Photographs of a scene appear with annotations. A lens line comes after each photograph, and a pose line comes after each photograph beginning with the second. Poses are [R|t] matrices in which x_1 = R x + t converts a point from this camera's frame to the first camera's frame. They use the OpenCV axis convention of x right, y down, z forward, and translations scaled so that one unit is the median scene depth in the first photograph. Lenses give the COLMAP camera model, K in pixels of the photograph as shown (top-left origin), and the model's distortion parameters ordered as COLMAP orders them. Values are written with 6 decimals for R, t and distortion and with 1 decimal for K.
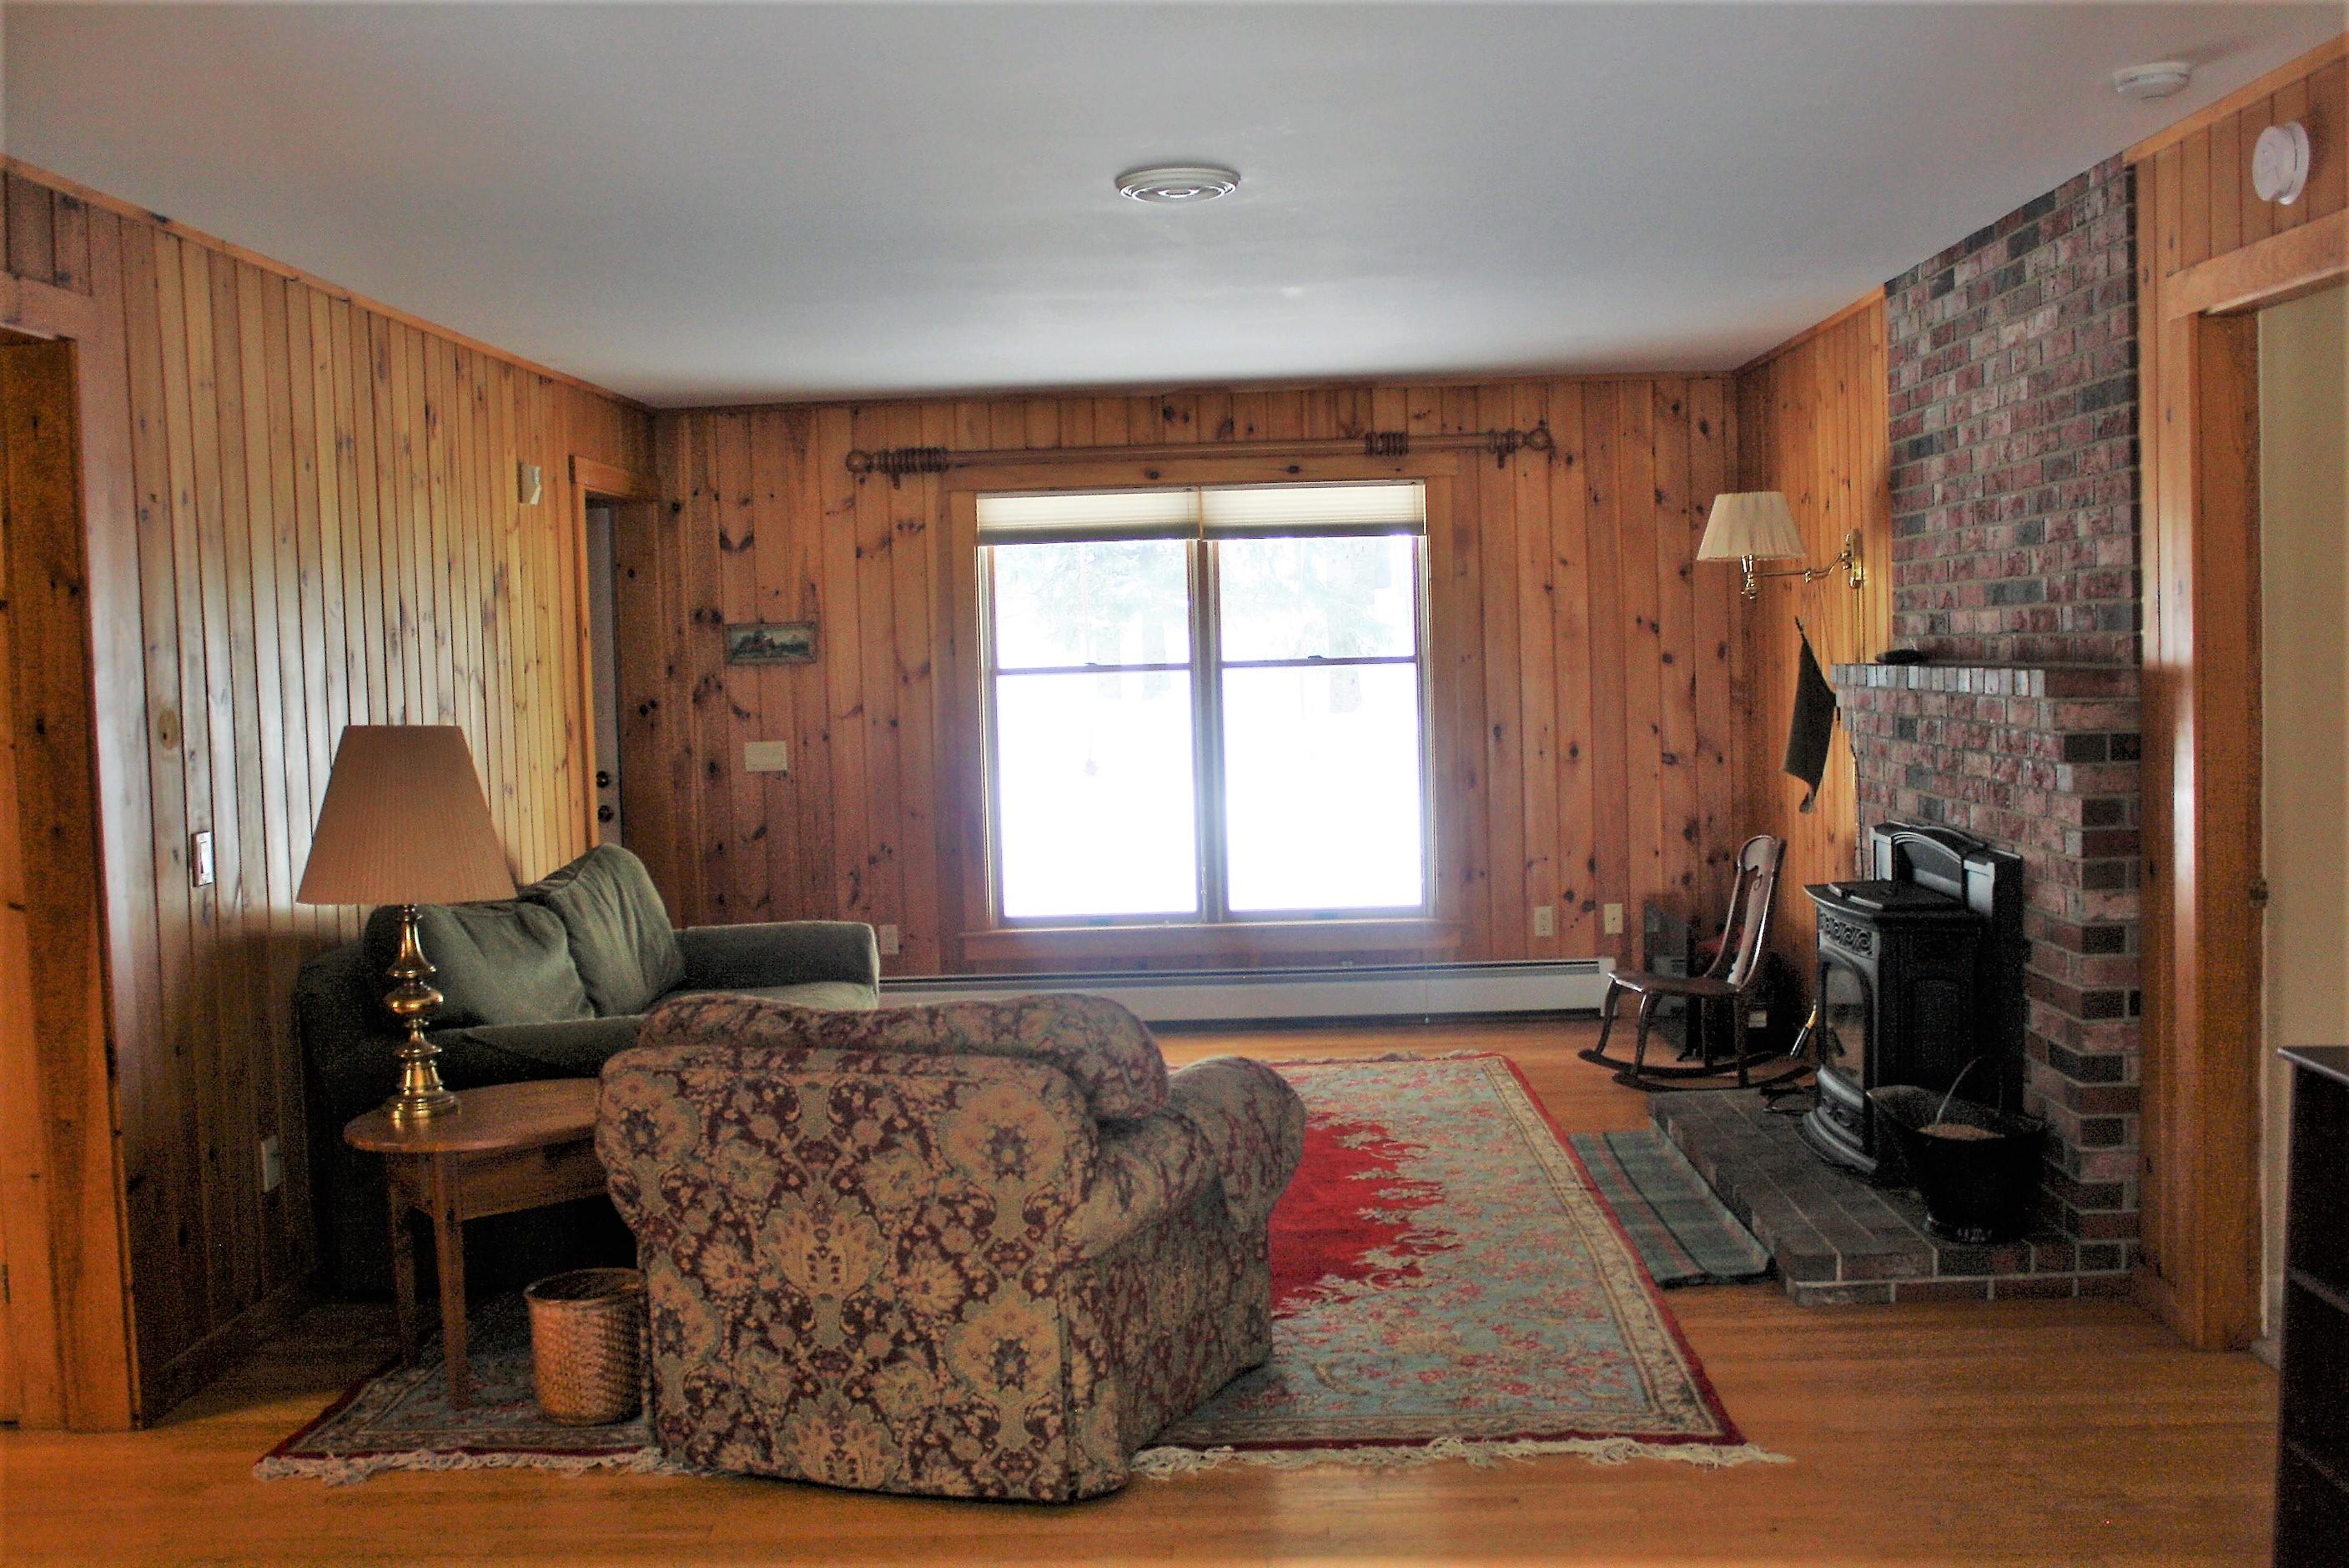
lens RADIAL K [[1913.0, 0, 1174.5], [0, 1913.0, 784.0], [0, 0, 1]] dist [-0.004240, -0.001406]
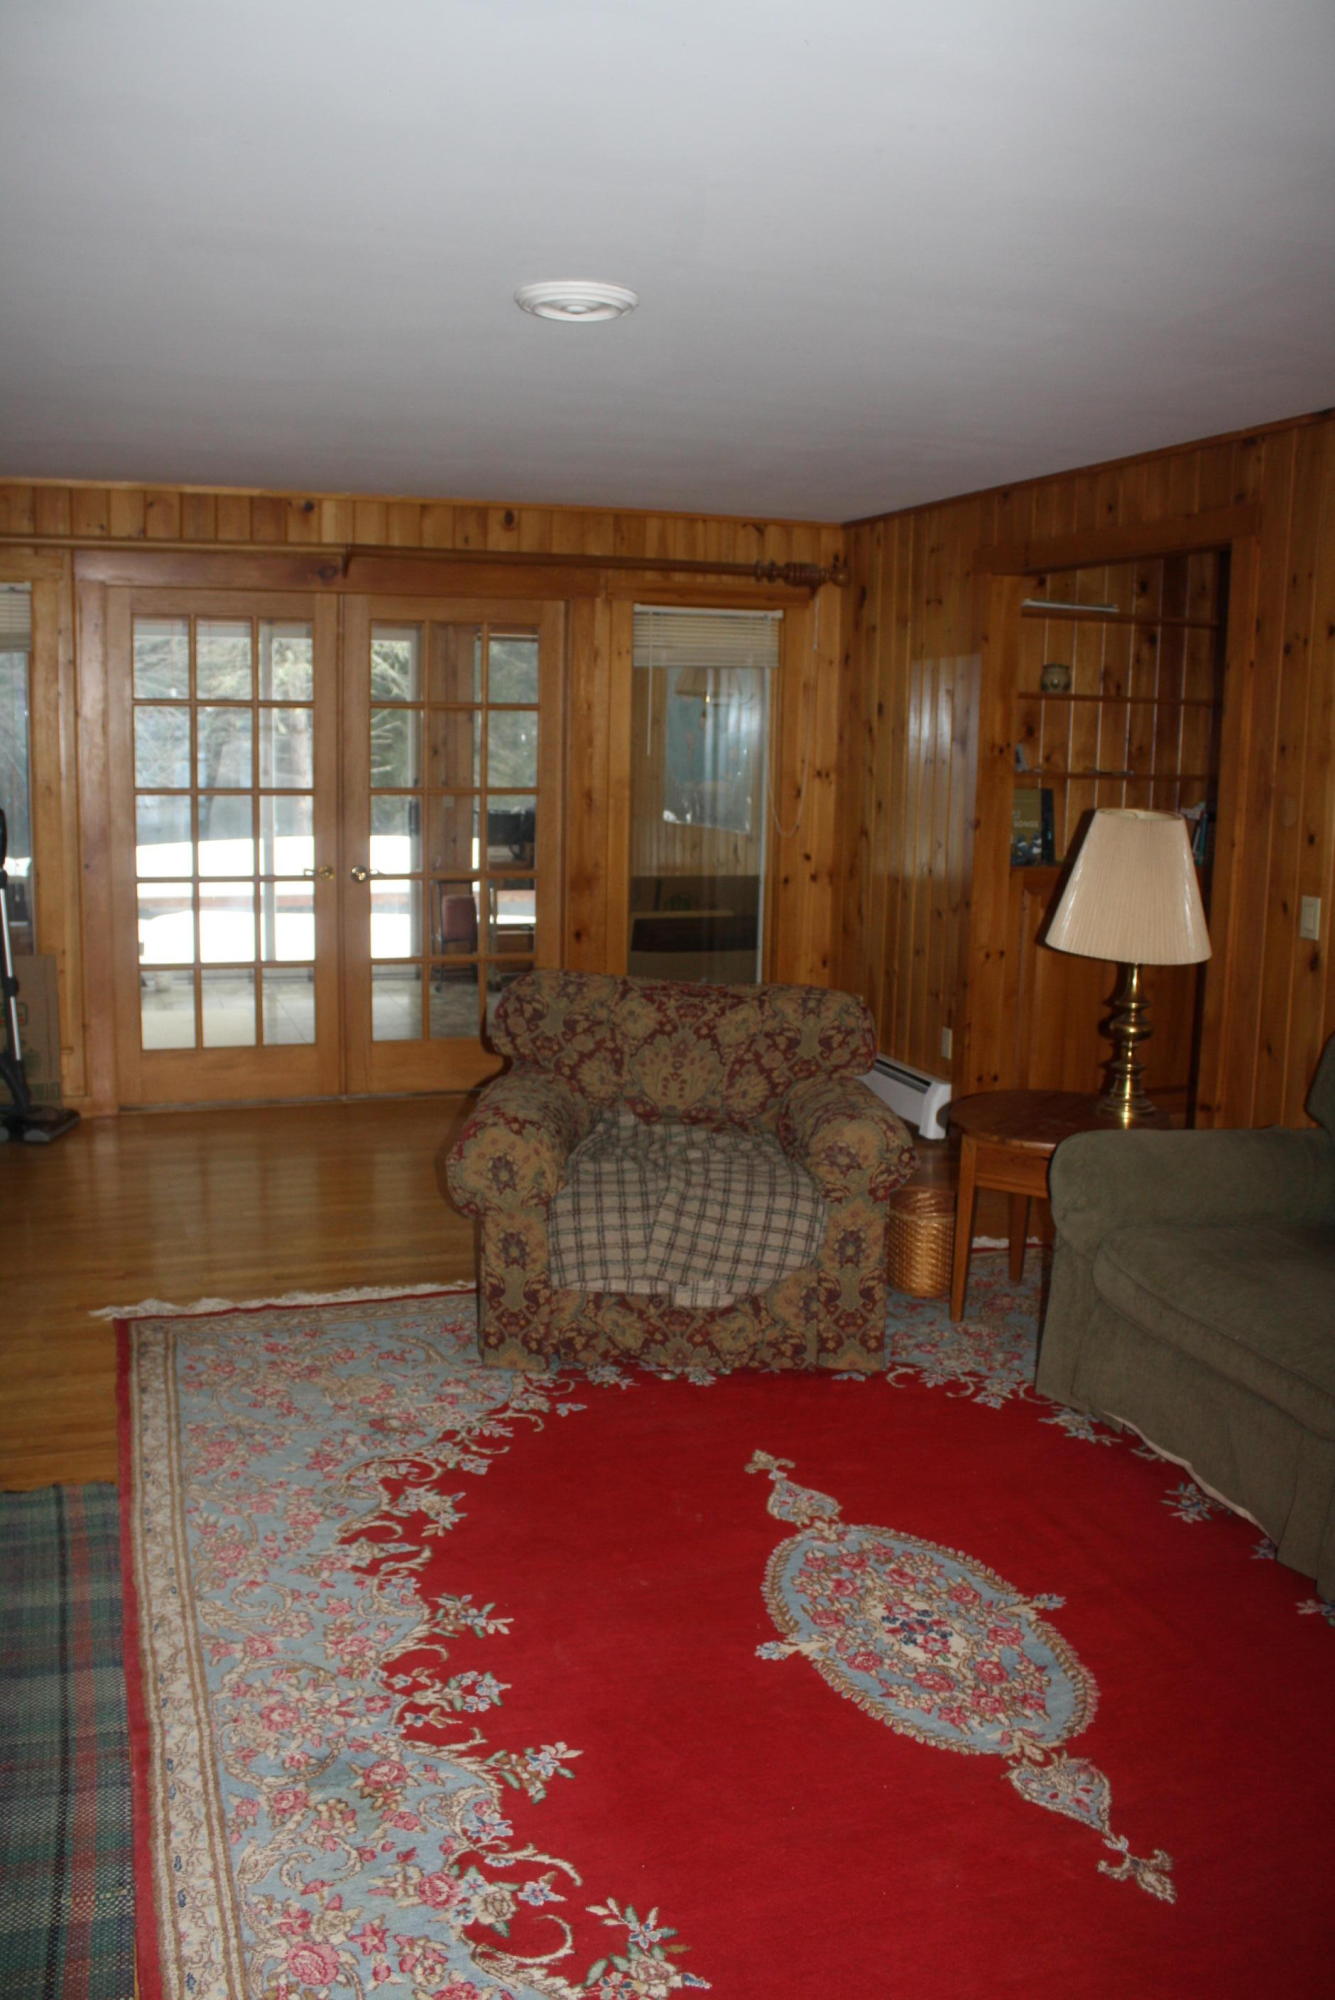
lens RADIAL K [[1713.3, 0, 667.5], [0, 1713.3, 1000.0], [0, 0, 1]] dist [-0.140461, 0.143079]
pose [[-0.924155, 0.065841, -0.376302, 0.344895], [-0.027869, 0.970792, 0.238300, -0.182370], [0.381001, 0.230713, -0.895327, 2.047570]]
